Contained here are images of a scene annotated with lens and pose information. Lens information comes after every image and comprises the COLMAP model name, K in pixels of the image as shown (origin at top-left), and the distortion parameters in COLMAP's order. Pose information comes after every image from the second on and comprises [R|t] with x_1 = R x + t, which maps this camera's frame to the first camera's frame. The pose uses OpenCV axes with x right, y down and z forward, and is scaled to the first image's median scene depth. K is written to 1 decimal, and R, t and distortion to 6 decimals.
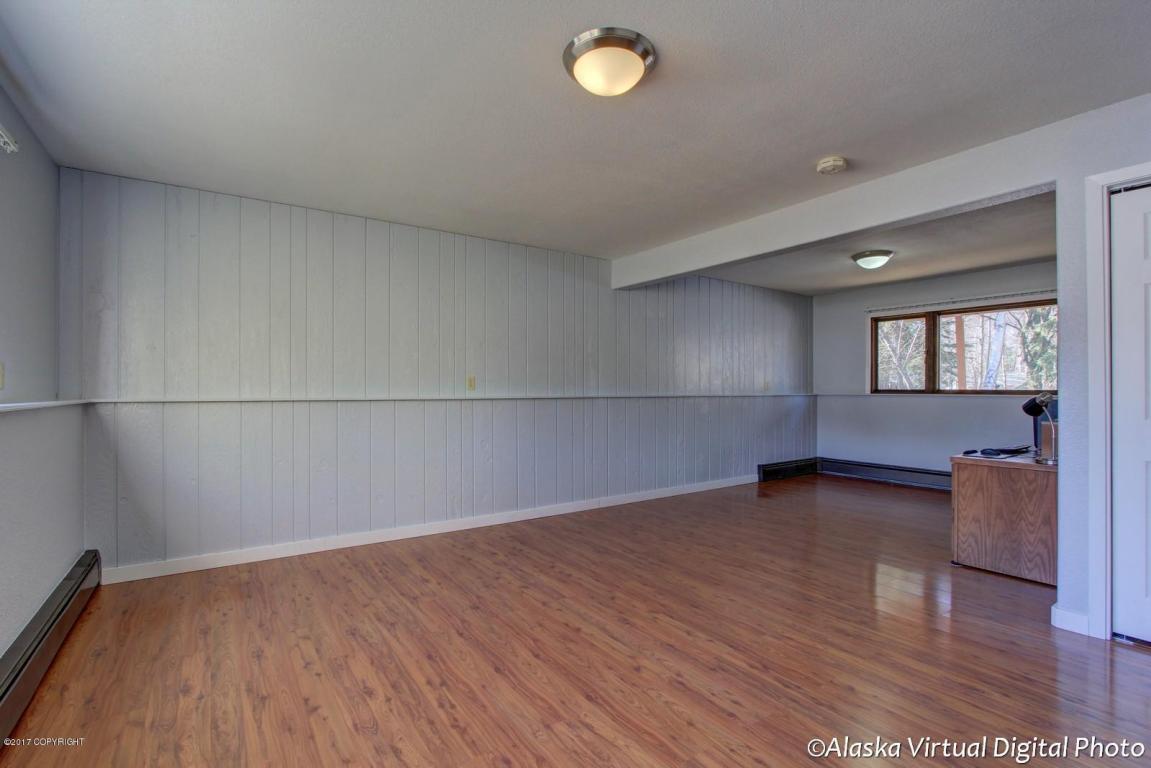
lens RADIAL K [[535.4, 0, 586.7], [0, 535.4, 389.8], [0, 0, 1]] dist [-0.019264, 0.001329]
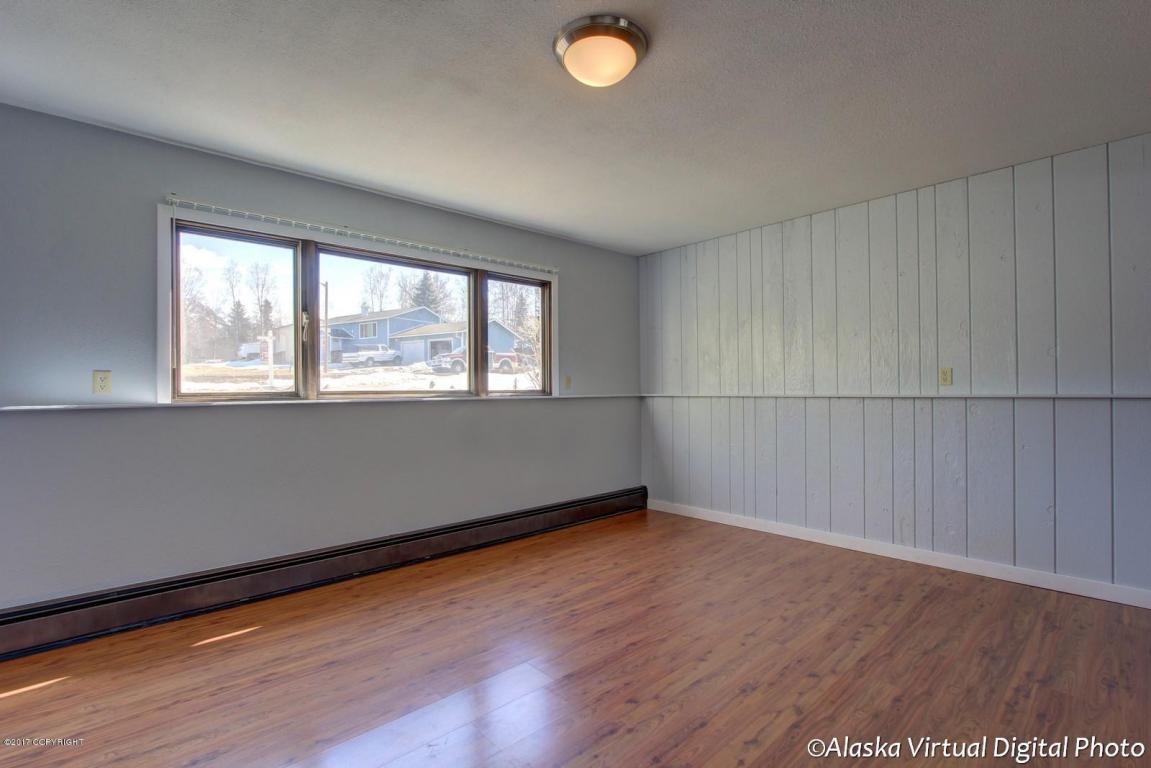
lens RADIAL K [[535.4, 0, 576.3], [0, 535.4, 396.3], [0, 0, 1]] dist [-0.019264, 0.001329]
pose [[0.115612, 0.009336, -0.993251, 0.706698], [0.012481, 0.999863, 0.010851, 0.000598], [0.993216, -0.013652, 0.115479, 0.591190]]
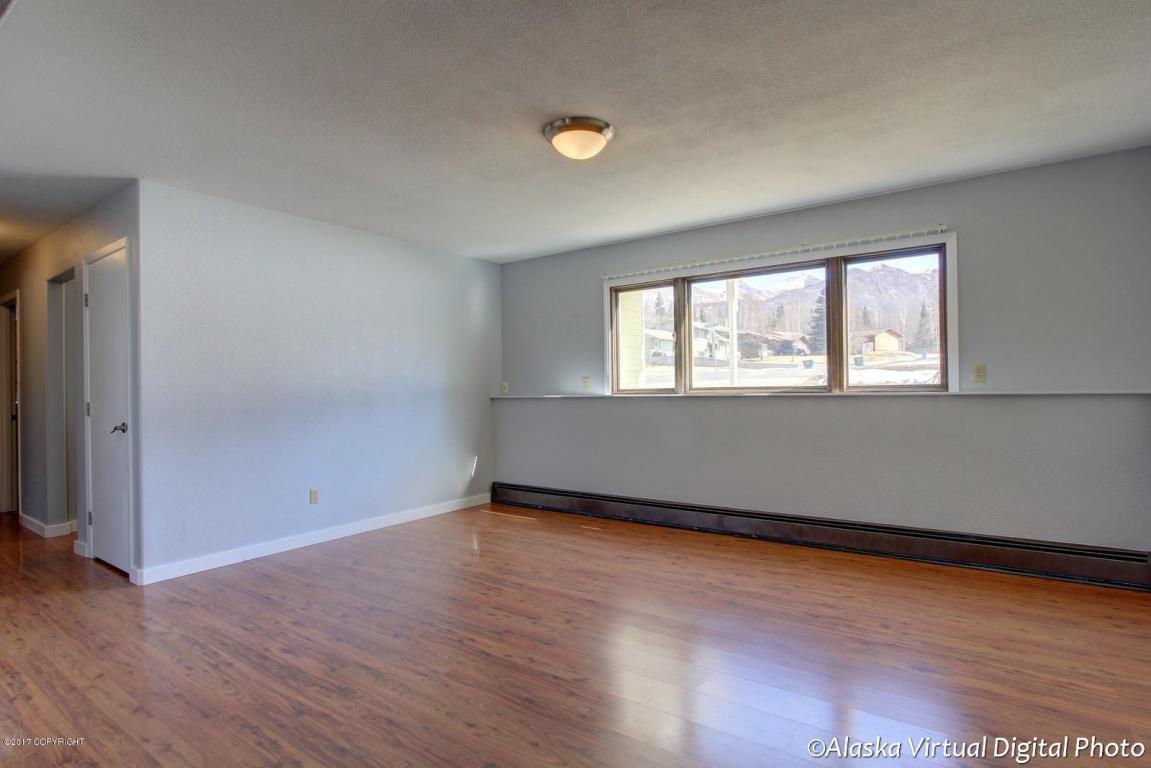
lens RADIAL K [[582.0, 0, 563.9], [0, 582.0, 389.3], [0, 0, 1]] dist [-0.019496, 0.002019]
pose [[-0.955144, 0.011704, -0.295909, 0.356027], [0.014010, 0.999886, -0.005675, 0.005247], [0.295809, -0.009566, -0.955199, 1.646025]]
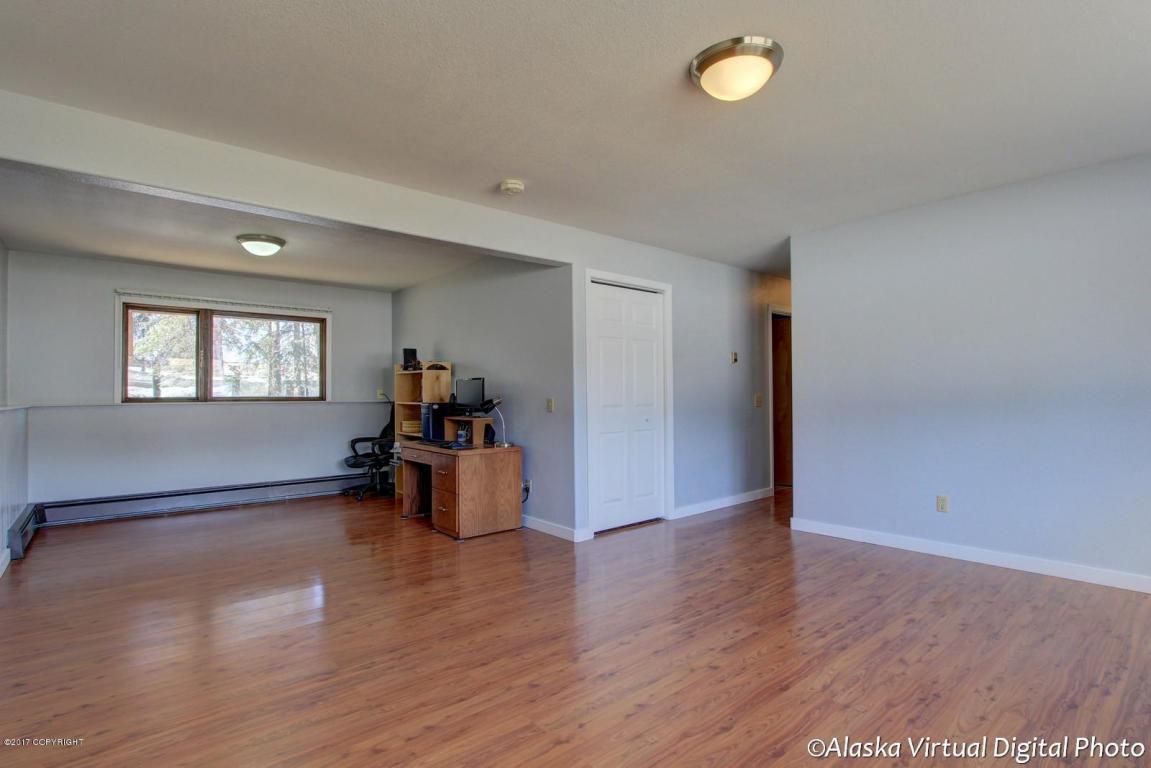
lens RADIAL K [[535.4, 0, 597.8], [0, 535.4, 397.3], [0, 0, 1]] dist [-0.019264, 0.001329]
pose [[-0.098878, -0.000940, 0.995099, -0.653801], [0.003615, 0.999993, 0.001304, 0.003483], [-0.995093, 0.003726, -0.098874, 0.963213]]
